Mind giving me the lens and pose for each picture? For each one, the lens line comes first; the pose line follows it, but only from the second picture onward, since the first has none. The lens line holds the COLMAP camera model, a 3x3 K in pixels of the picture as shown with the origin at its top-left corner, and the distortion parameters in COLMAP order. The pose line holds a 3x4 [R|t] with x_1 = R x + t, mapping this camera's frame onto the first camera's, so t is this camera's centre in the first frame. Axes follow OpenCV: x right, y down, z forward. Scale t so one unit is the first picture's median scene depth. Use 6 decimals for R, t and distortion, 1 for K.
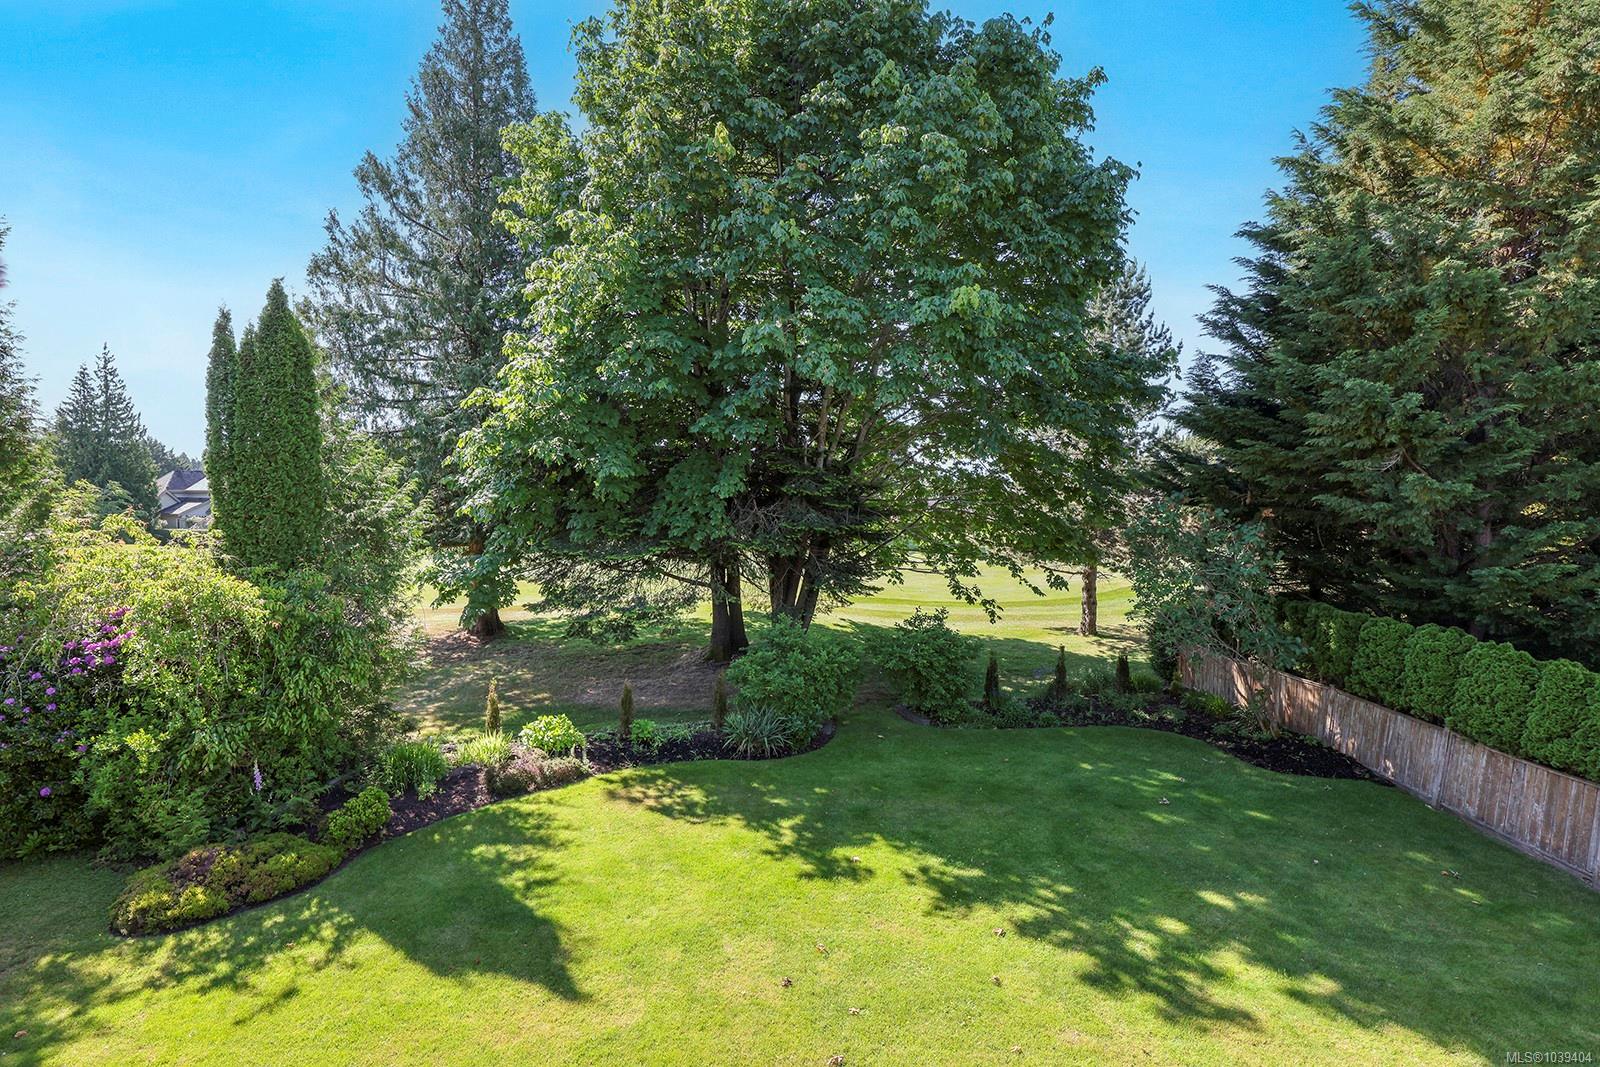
lens RADIAL K [[724.2, 0, 795.7], [0, 724.2, 528.2], [0, 0, 1]] dist [0.000959, 0.001155]
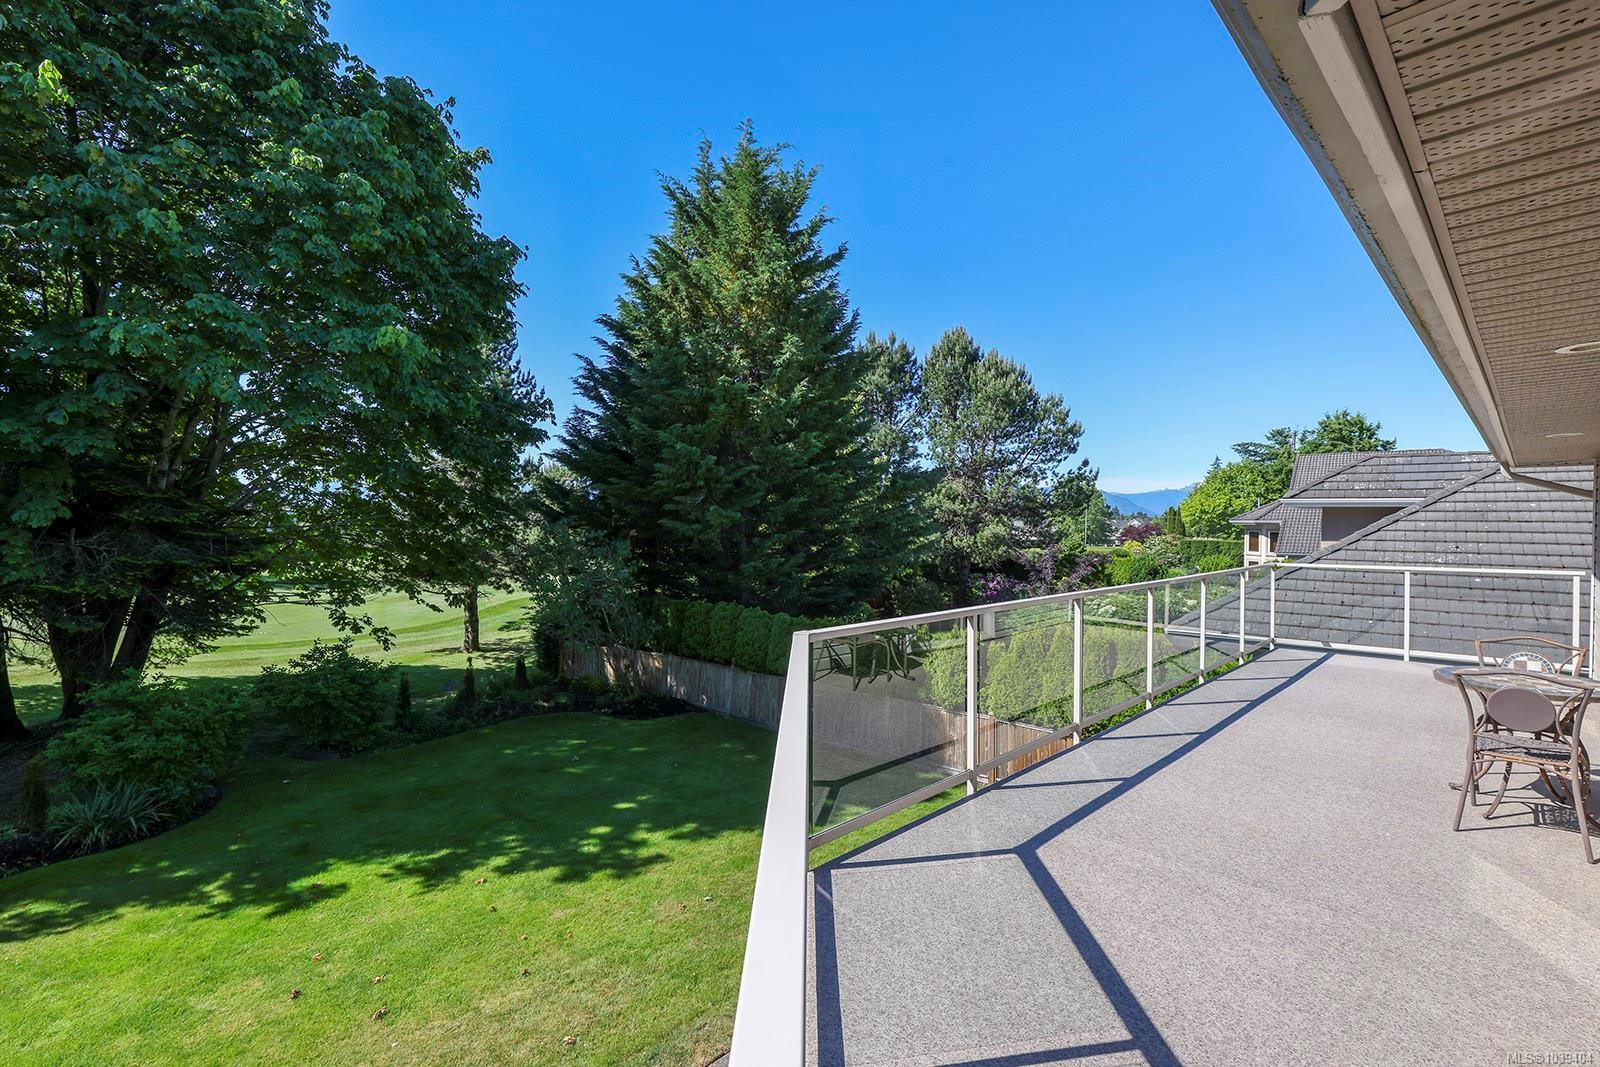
lens RADIAL K [[724.2, 0, 799.9], [0, 724.2, 531.1], [0, 0, 1]] dist [0.000959, 0.001155]
pose [[0.649518, -0.017693, 0.760140, -0.176261], [0.040110, 0.999135, -0.011017, 0.003643], [-0.759287, 0.037645, 0.649666, -0.130837]]
